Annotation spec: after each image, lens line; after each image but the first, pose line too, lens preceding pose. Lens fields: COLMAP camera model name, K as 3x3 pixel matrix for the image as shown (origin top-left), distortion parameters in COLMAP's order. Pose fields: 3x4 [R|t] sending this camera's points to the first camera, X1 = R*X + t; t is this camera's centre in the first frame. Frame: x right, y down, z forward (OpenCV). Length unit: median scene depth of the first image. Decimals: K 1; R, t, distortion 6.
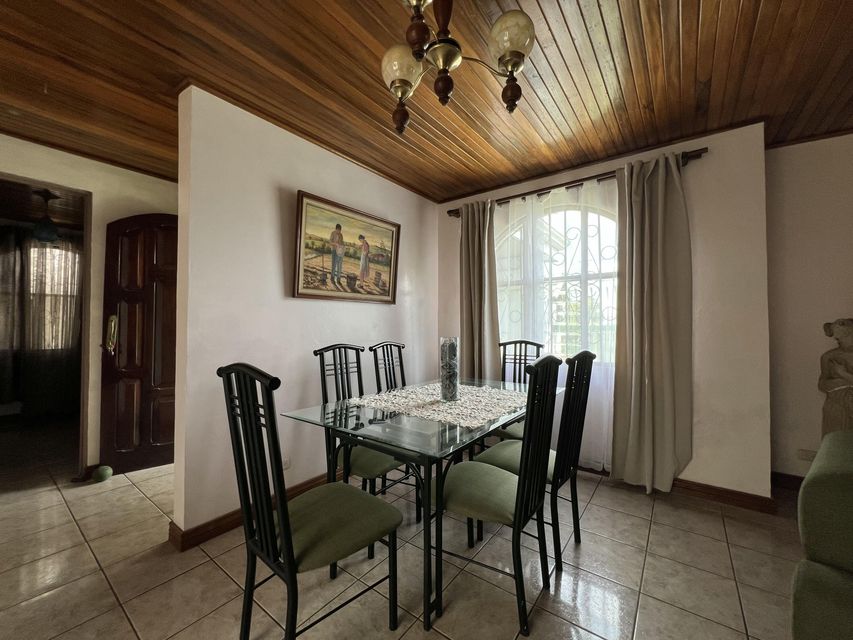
lens RADIAL K [[342.1, 0, 423.6], [0, 342.1, 317.0], [0, 0, 1]] dist [-0.001768, -0.000333]
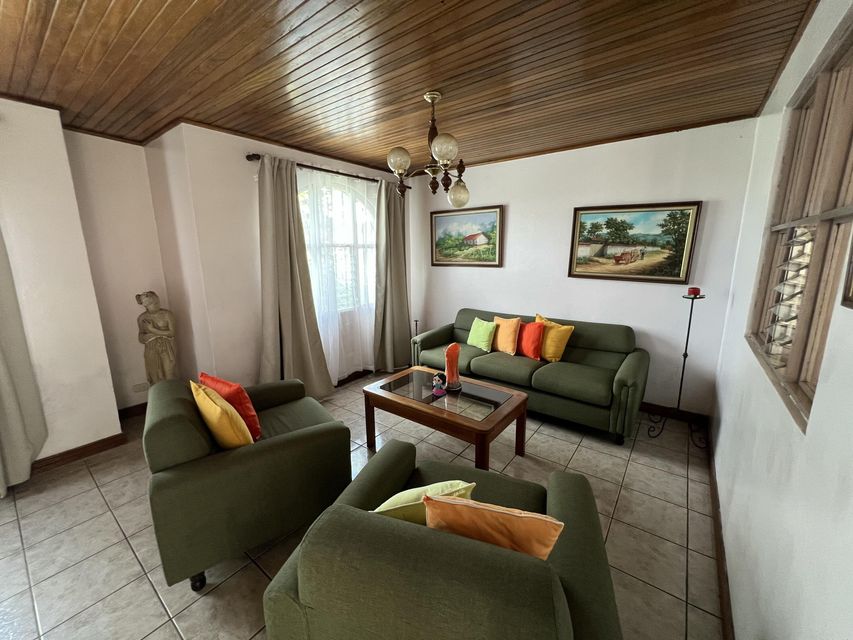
lens RADIAL K [[342.1, 0, 423.1], [0, 342.1, 320.3], [0, 0, 1]] dist [-0.001768, -0.000333]
pose [[0.008253, -0.195348, 0.980699, -0.176537], [-0.010627, 0.980660, 0.195430, -0.170190], [-0.999909, -0.012035, 0.006017, -0.160433]]
